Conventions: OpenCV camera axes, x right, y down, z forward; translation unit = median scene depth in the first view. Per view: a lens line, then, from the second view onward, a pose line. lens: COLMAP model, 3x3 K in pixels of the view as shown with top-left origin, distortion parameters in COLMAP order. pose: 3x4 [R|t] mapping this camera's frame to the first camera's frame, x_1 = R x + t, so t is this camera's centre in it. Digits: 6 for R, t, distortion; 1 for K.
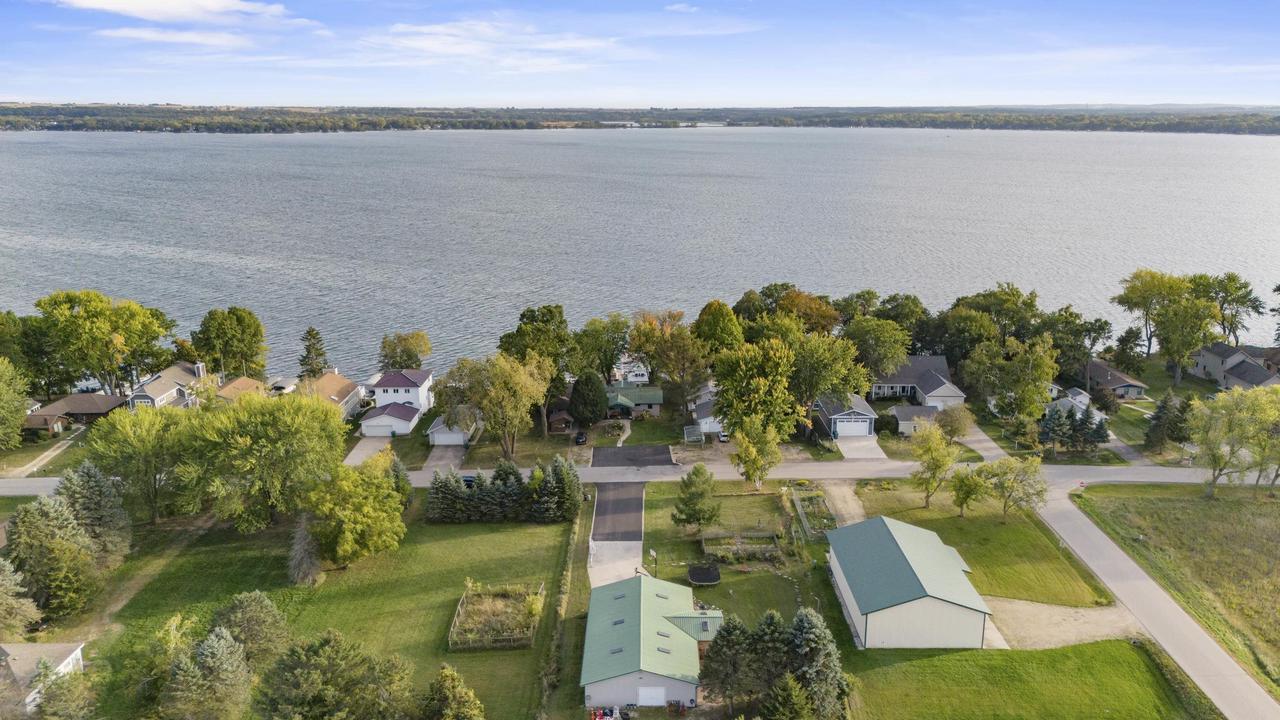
lens RADIAL K [[934.0, 0, 644.2], [0, 934.0, 352.5], [0, 0, 1]] dist [0.037514, -0.021776]
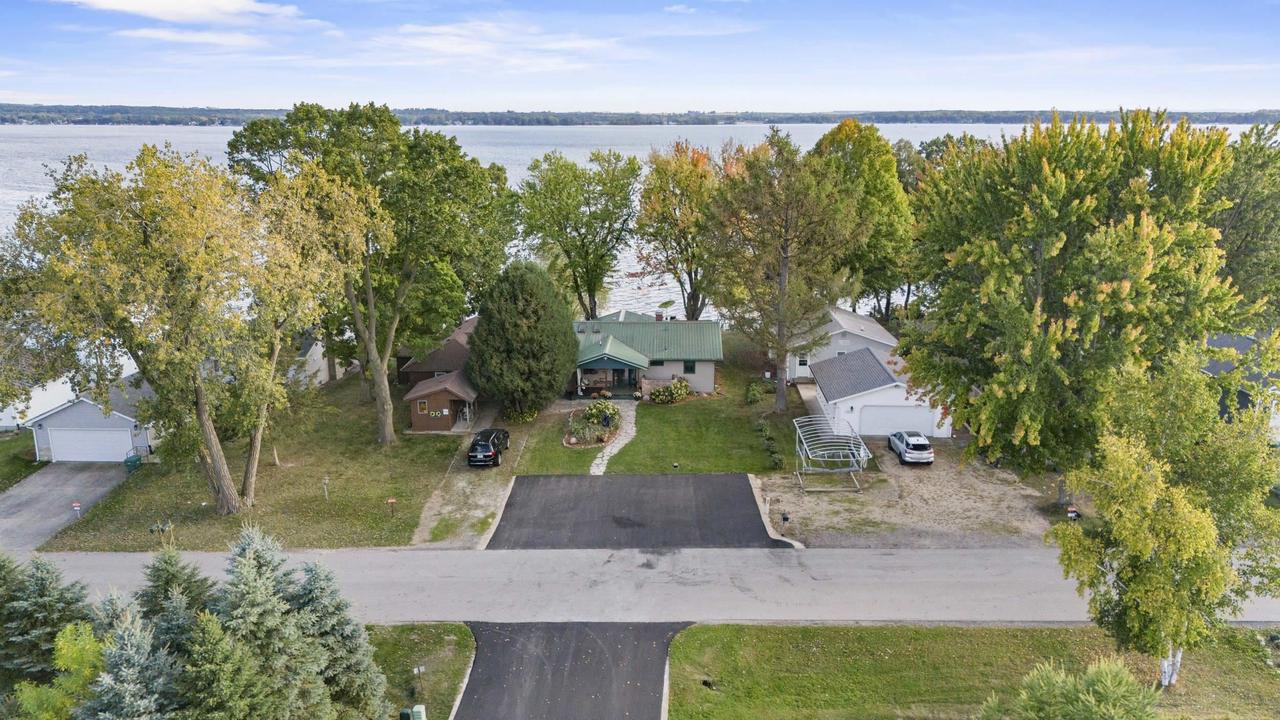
lens RADIAL K [[934.0, 0, 651.0], [0, 934.0, 358.4], [0, 0, 1]] dist [0.037514, -0.021776]
pose [[0.999497, 0.010053, -0.030072, 0.002548], [-0.010101, 0.999948, -0.001445, 0.075032], [0.030056, 0.001748, 0.999547, 0.843958]]
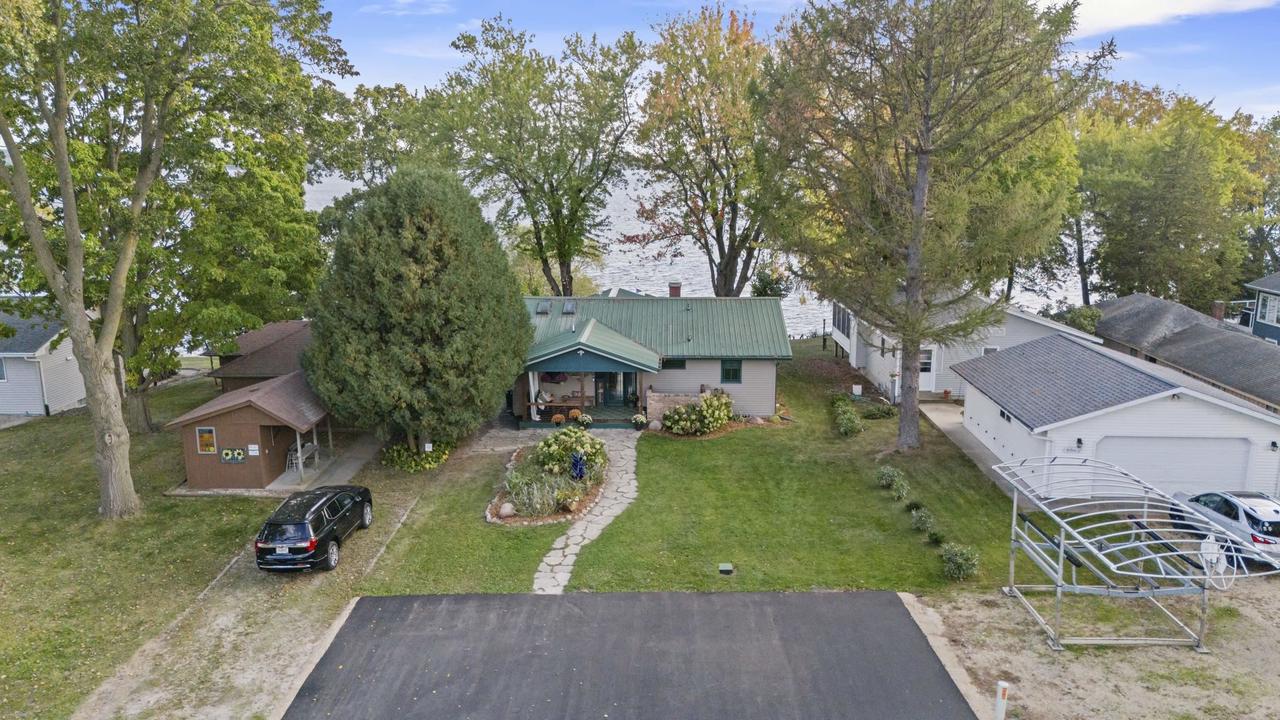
lens RADIAL K [[934.0, 0, 643.8], [0, 934.0, 364.6], [0, 0, 1]] dist [0.037514, -0.021776]
pose [[0.999334, 0.007791, -0.035638, -0.008879], [-0.009293, 0.999066, -0.042196, 0.089676], [0.035276, 0.042500, 0.998474, 1.075505]]
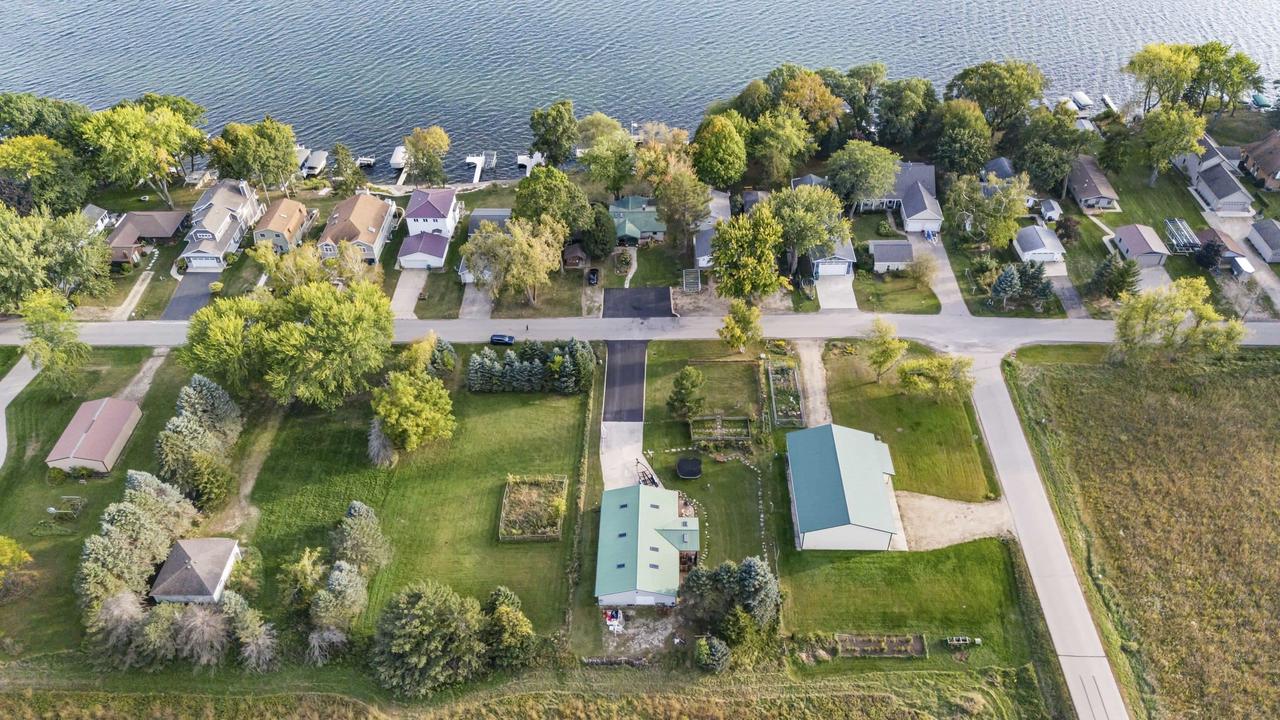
lens RADIAL K [[934.0, 0, 644.1], [0, 934.0, 352.0], [0, 0, 1]] dist [0.037514, -0.021776]
pose [[0.999746, 0.003295, -0.022273, 0.026059], [0.007078, 0.893085, 0.449833, -0.433300], [0.021374, -0.449876, 0.892835, -0.075509]]
